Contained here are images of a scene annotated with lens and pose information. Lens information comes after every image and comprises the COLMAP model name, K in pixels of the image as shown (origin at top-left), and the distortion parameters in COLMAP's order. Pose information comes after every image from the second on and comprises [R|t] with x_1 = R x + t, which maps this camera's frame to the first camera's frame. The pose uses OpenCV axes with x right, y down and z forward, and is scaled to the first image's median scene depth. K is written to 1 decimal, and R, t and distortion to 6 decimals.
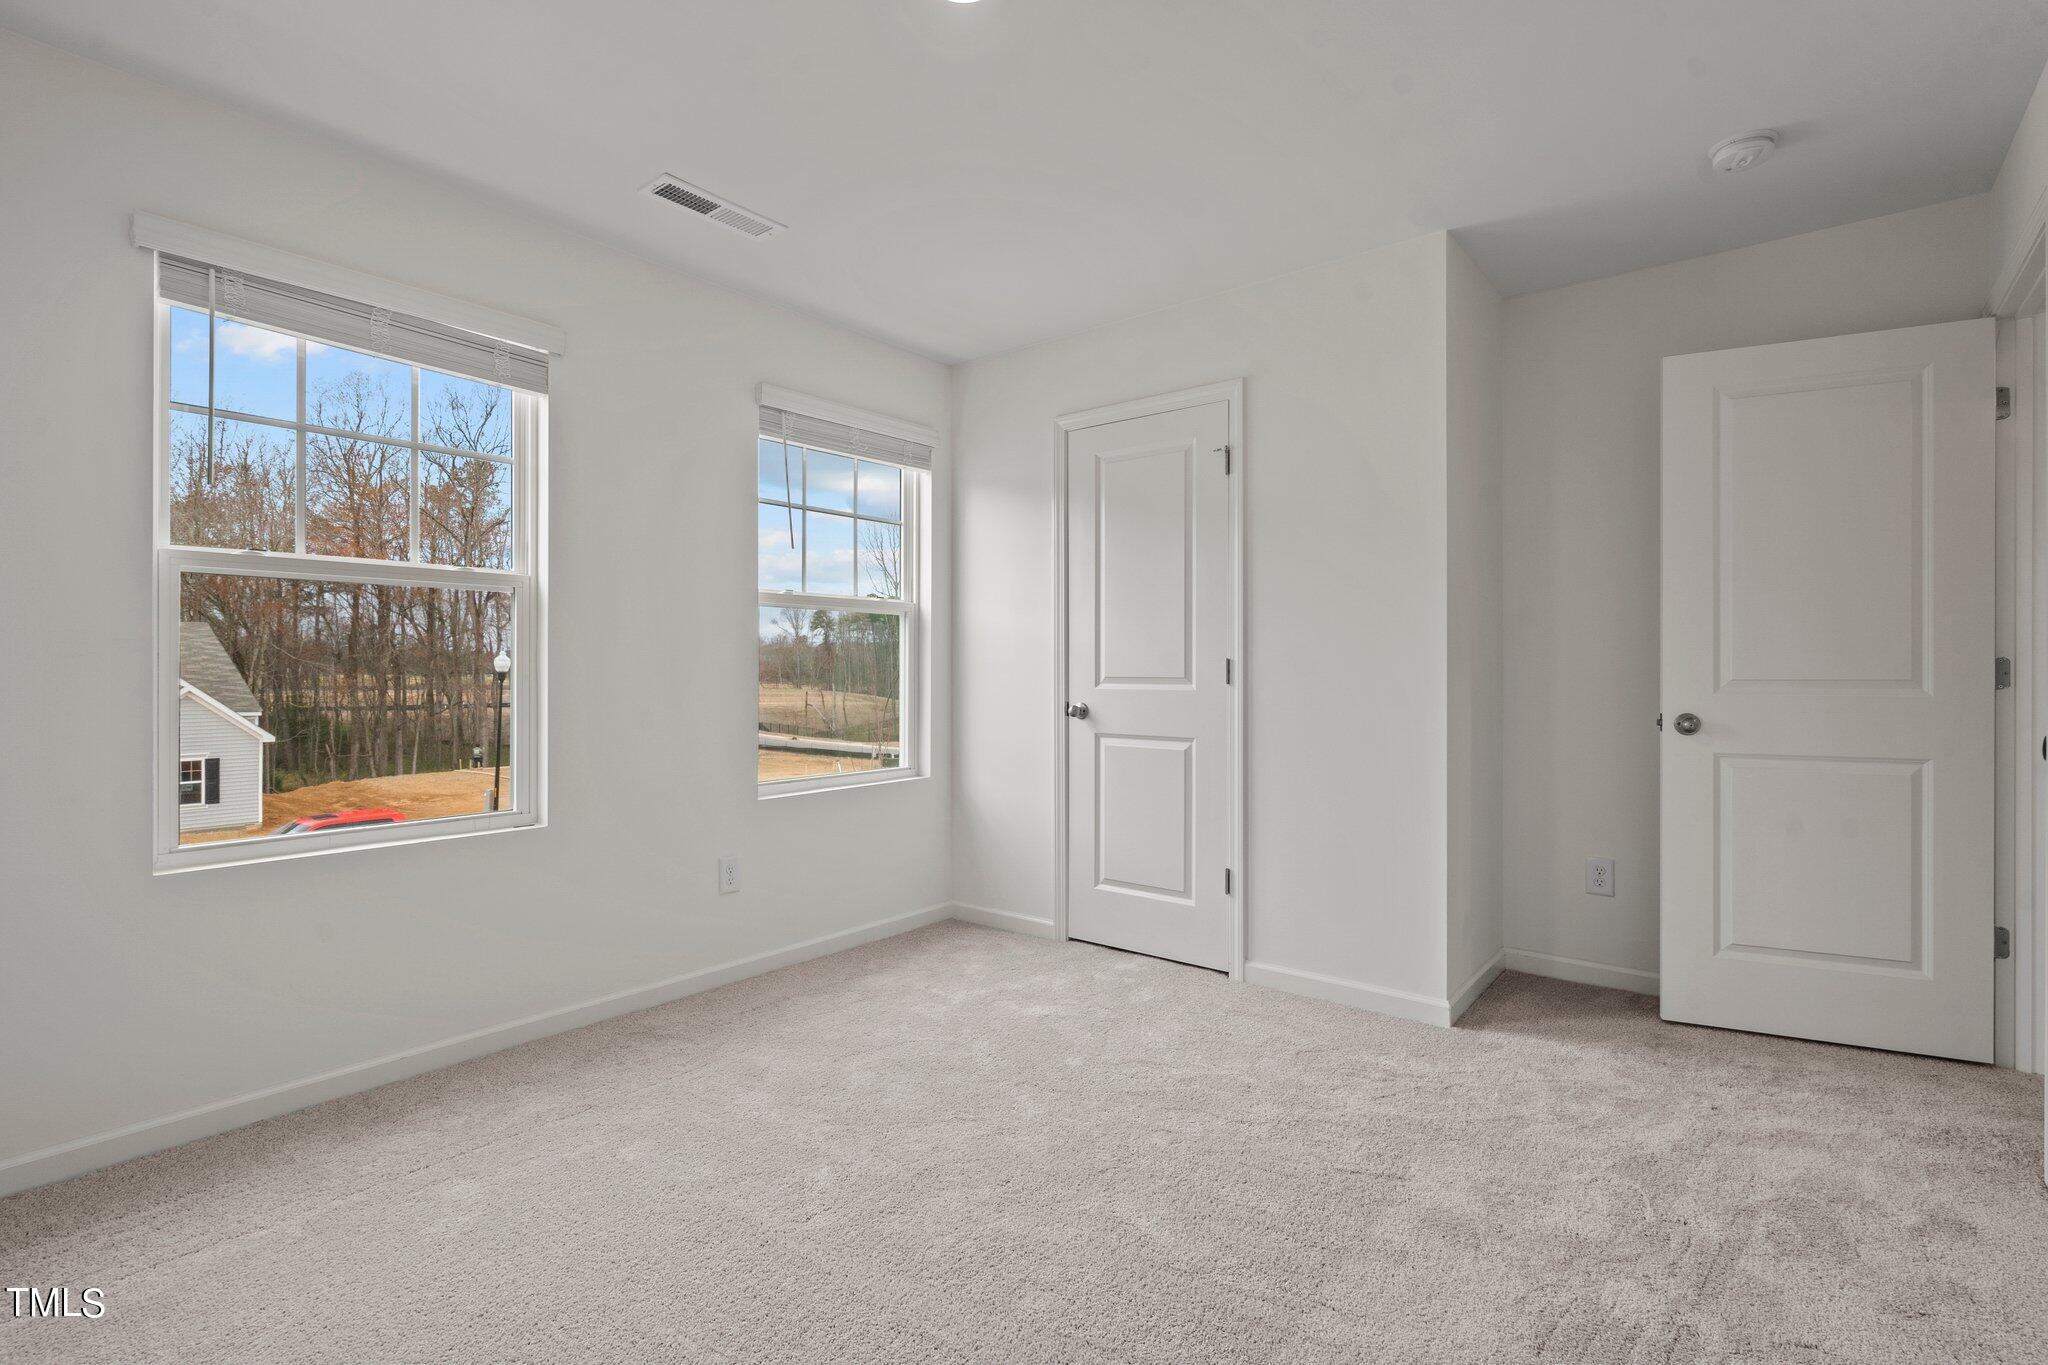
lens RADIAL K [[942.2, 0, 1020.1], [0, 942.2, 668.8], [0, 0, 1]] dist [-0.000936, 0.000043]
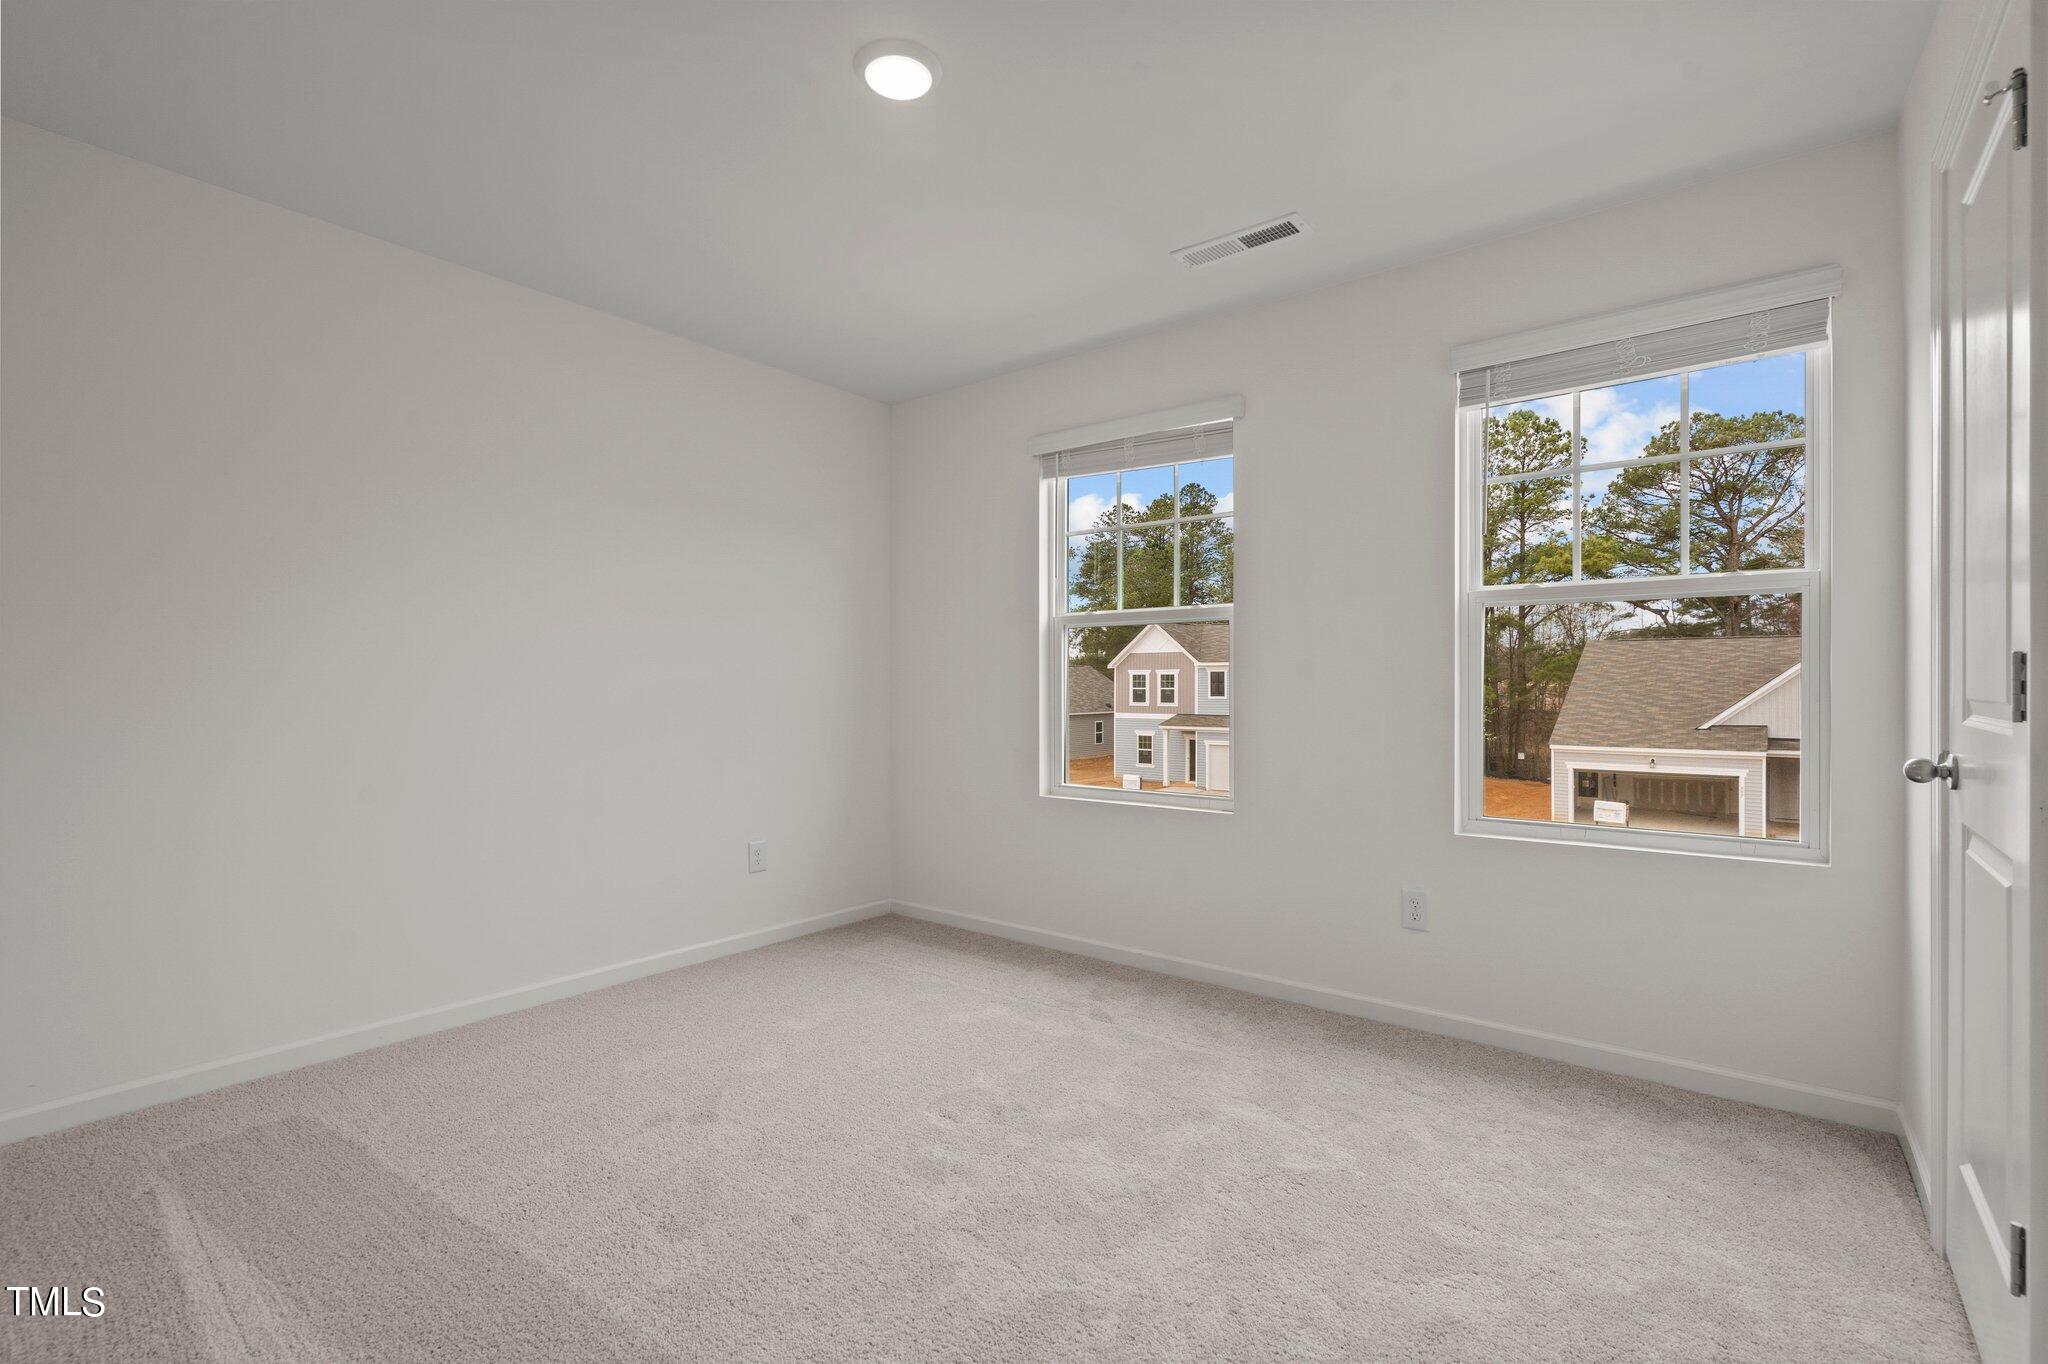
lens RADIAL K [[931.9, 0, 1029.7], [0, 931.9, 692.0], [0, 0, 1]] dist [-0.004516, -0.000295]
pose [[0.017085, 0.006765, -0.999831, 0.674728], [0.001783, 0.999975, 0.006796, 0.002525], [0.999852, -0.001899, 0.017073, 0.717141]]
